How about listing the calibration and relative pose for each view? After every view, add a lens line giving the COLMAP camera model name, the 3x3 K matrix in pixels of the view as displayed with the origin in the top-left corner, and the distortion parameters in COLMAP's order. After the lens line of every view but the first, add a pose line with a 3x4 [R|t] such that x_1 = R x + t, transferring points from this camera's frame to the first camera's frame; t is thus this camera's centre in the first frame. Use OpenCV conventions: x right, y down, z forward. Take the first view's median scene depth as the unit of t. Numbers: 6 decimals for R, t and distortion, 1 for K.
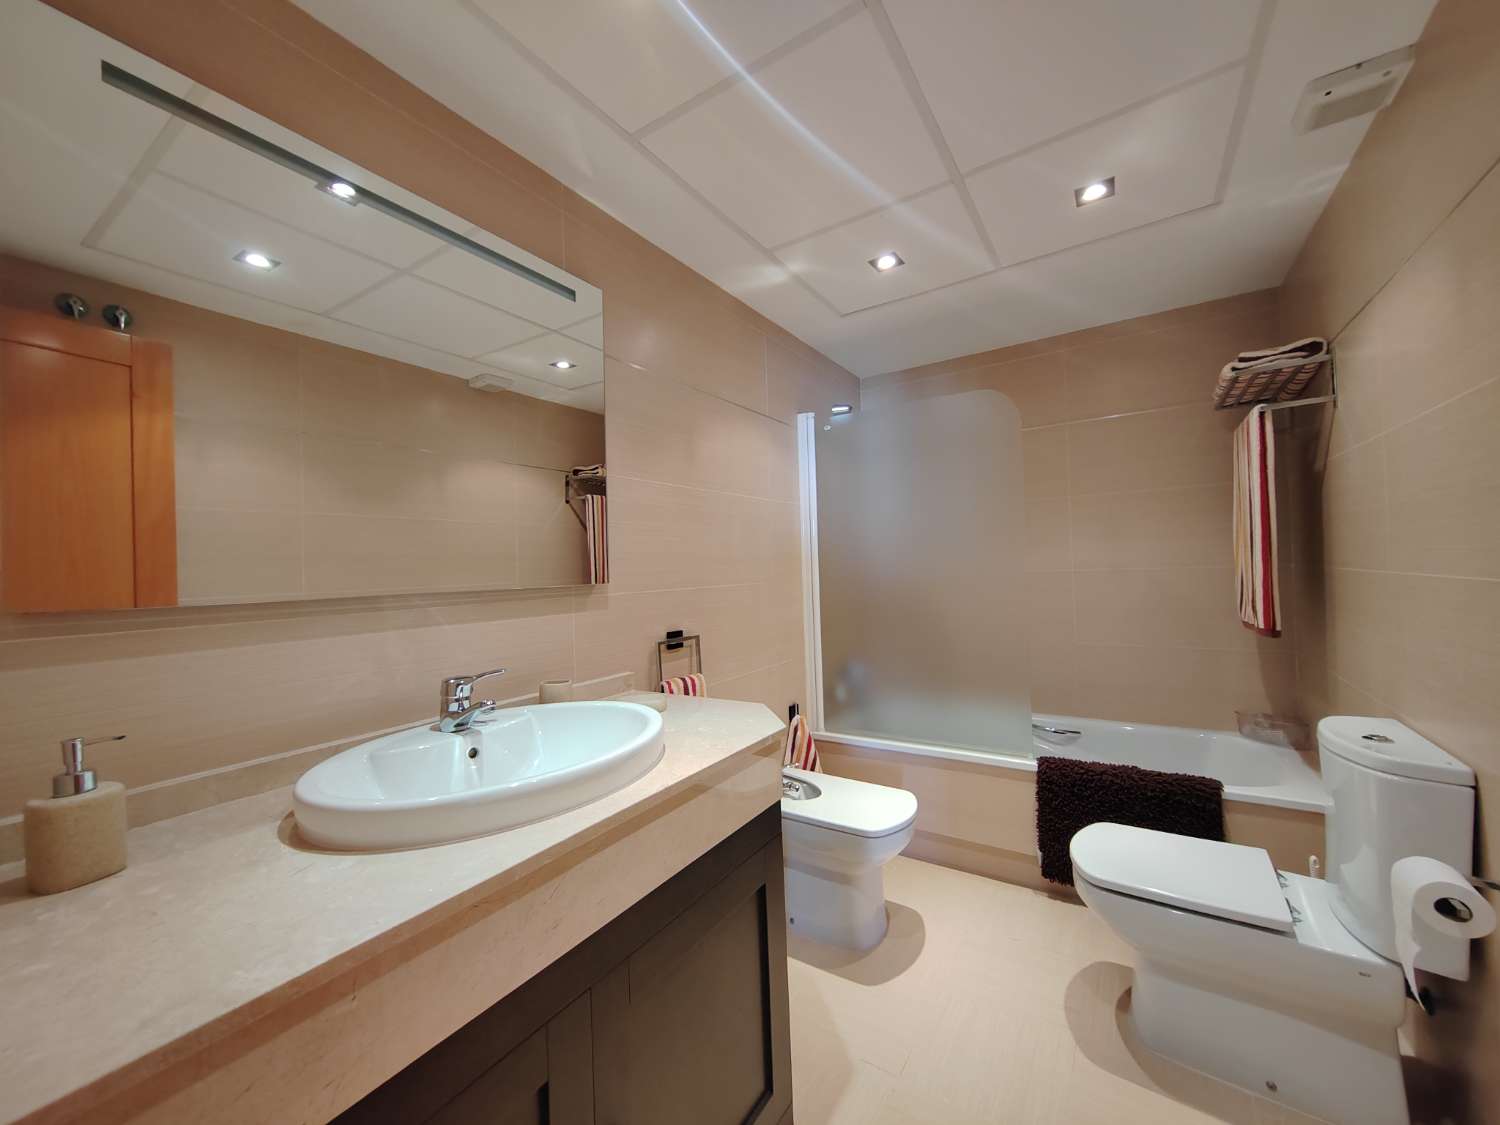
lens RADIAL K [[572.4, 0, 751.6], [0, 572.4, 565.6], [0, 0, 1]] dist [0.004136, 0.001597]
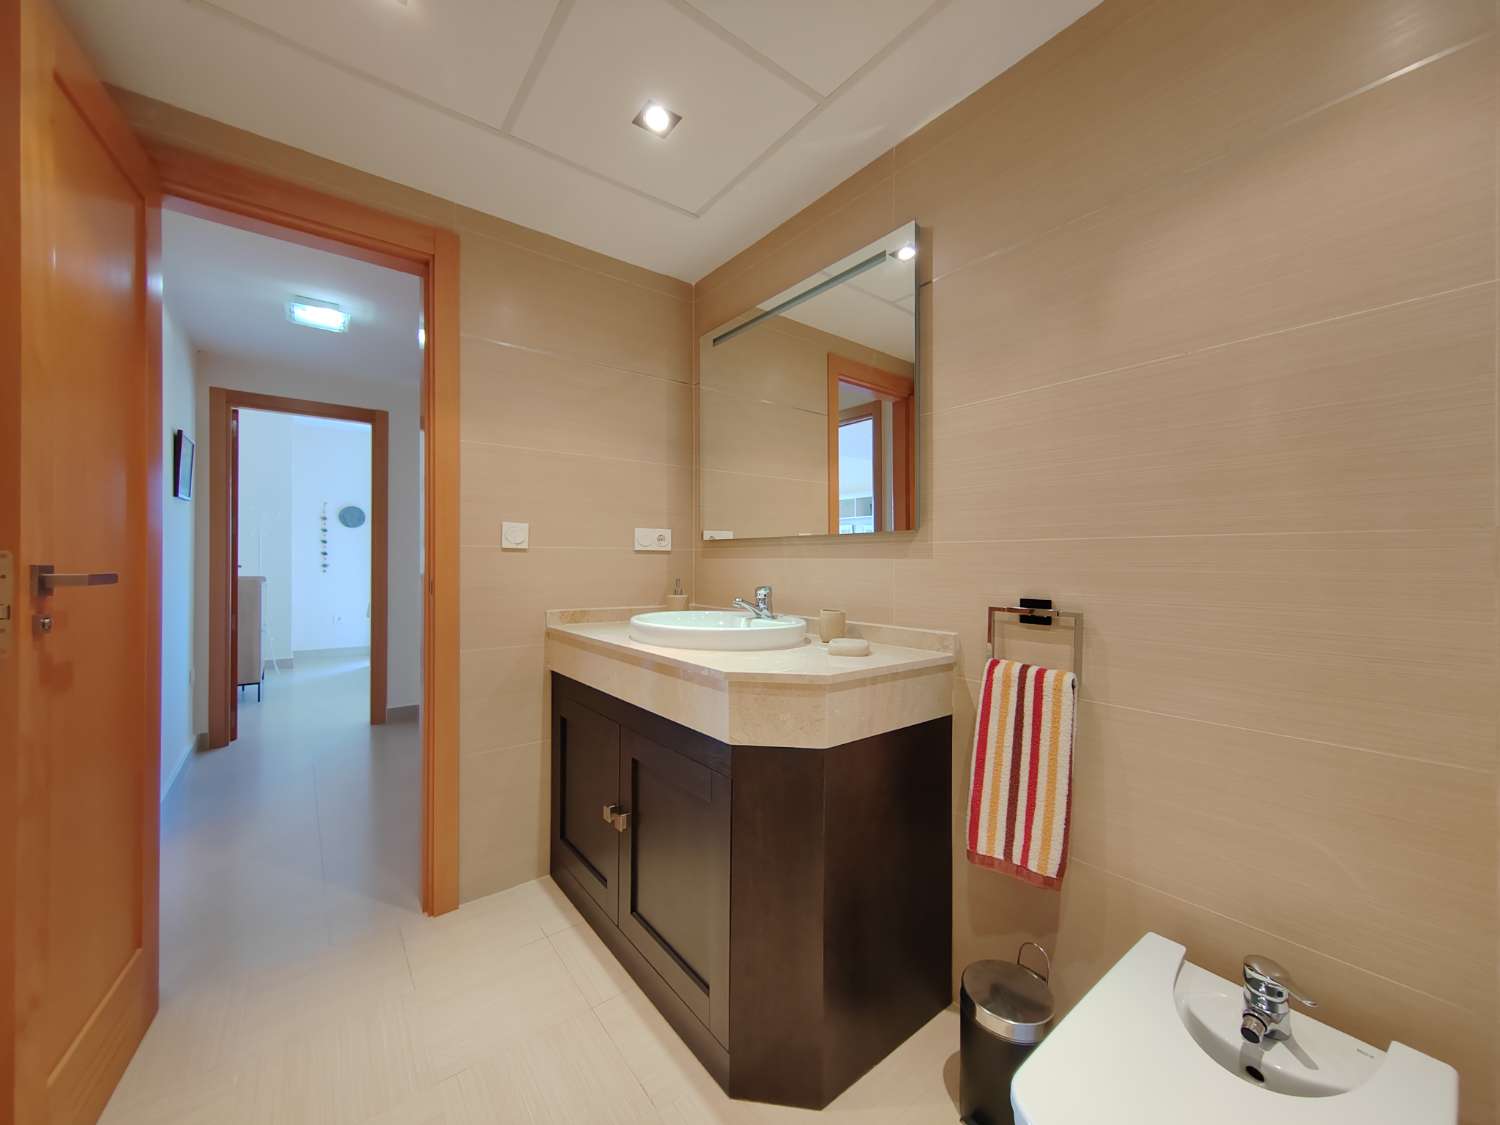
lens RADIAL K [[572.4, 0, 747.1], [0, 572.4, 556.7], [0, 0, 1]] dist [0.004136, 0.001597]
pose [[-0.299603, 0.034265, -0.953448, 0.651052], [0.017862, 0.999381, 0.030302, 0.035939], [0.953897, -0.007952, -0.300030, 0.890505]]
